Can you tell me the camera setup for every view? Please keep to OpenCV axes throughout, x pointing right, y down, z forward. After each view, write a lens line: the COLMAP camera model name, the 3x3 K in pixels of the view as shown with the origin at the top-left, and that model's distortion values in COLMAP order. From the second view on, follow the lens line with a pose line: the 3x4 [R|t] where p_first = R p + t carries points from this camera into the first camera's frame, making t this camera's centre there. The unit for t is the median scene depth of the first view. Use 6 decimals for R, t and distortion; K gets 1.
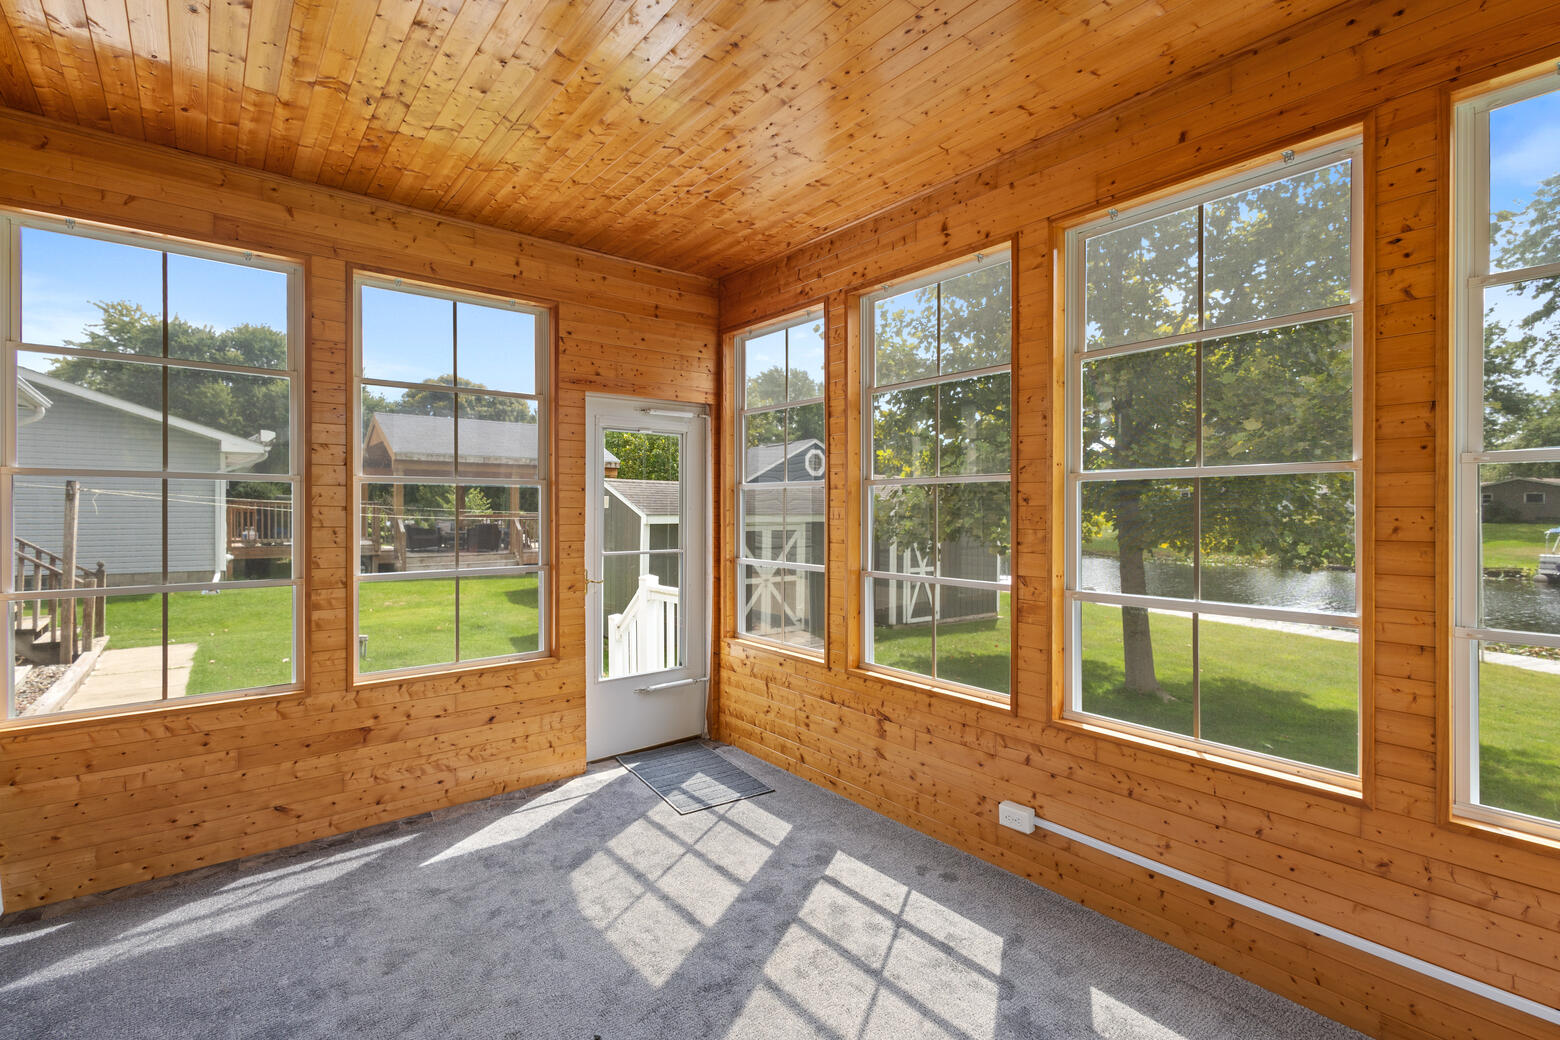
lens RADIAL K [[731.3, 0, 790.3], [0, 731.3, 514.0], [0, 0, 1]] dist [0.006535, -0.000136]
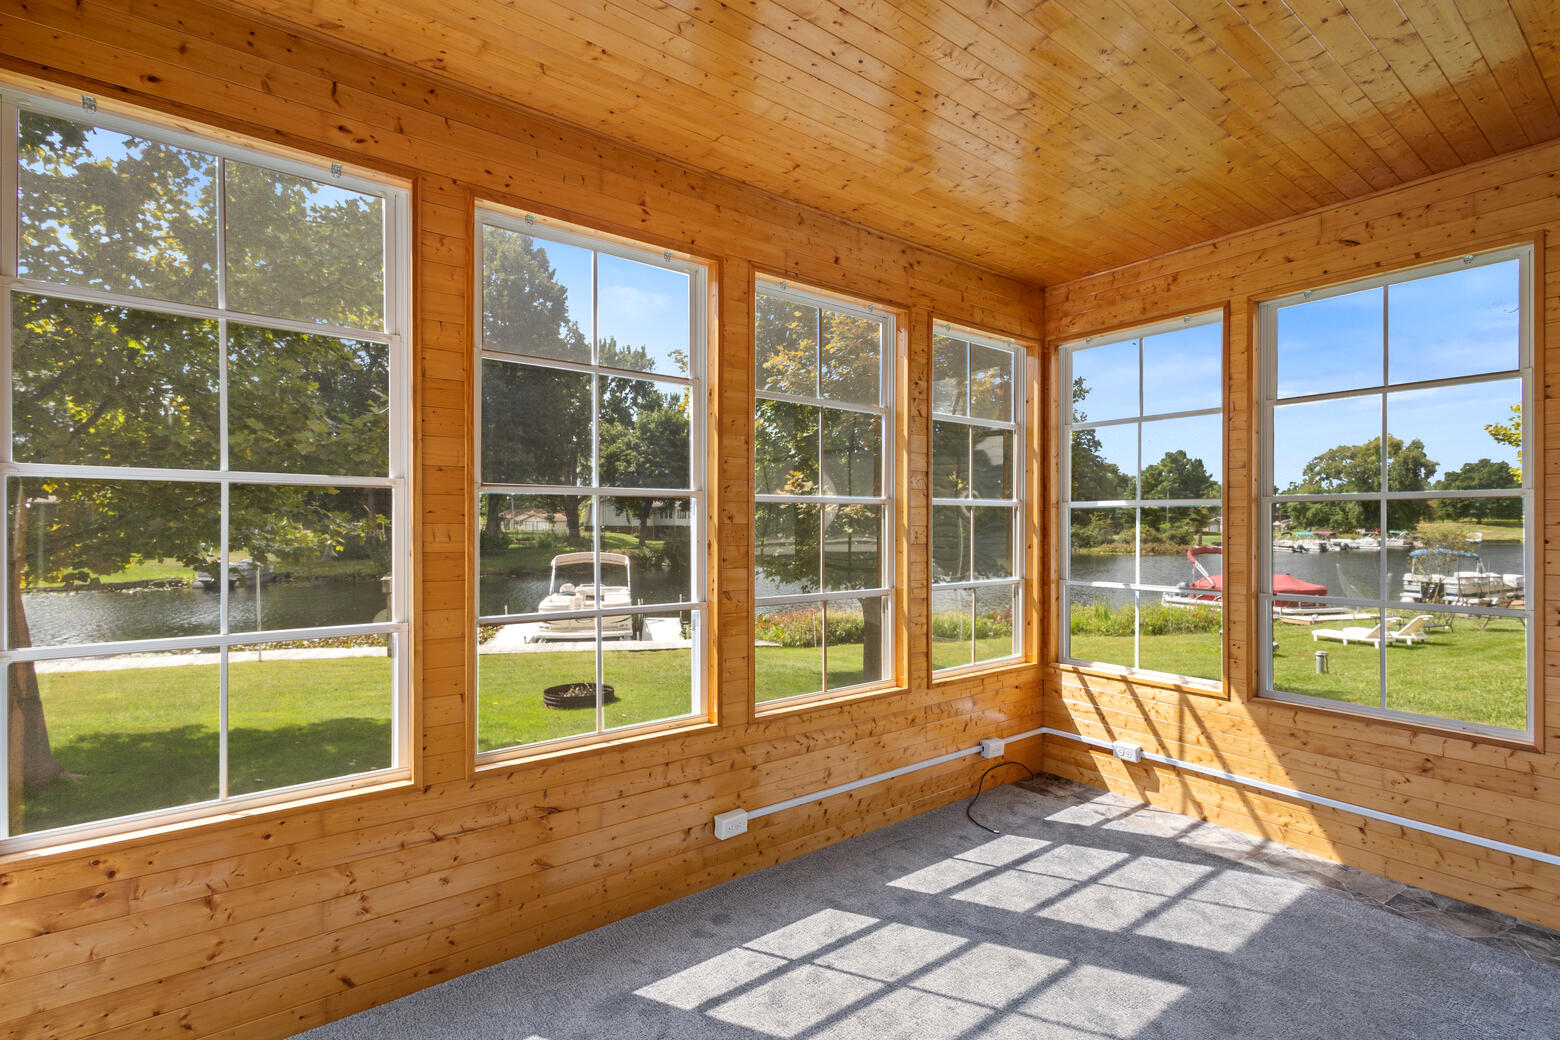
lens RADIAL K [[731.3, 0, 789.3], [0, 731.3, 519.2], [0, 0, 1]] dist [0.006535, -0.000136]
pose [[0.024390, 0.003432, 0.999697, -0.773311], [0.008105, 0.999961, -0.003630, -0.013743], [-0.999670, 0.008191, 0.024362, 0.951122]]
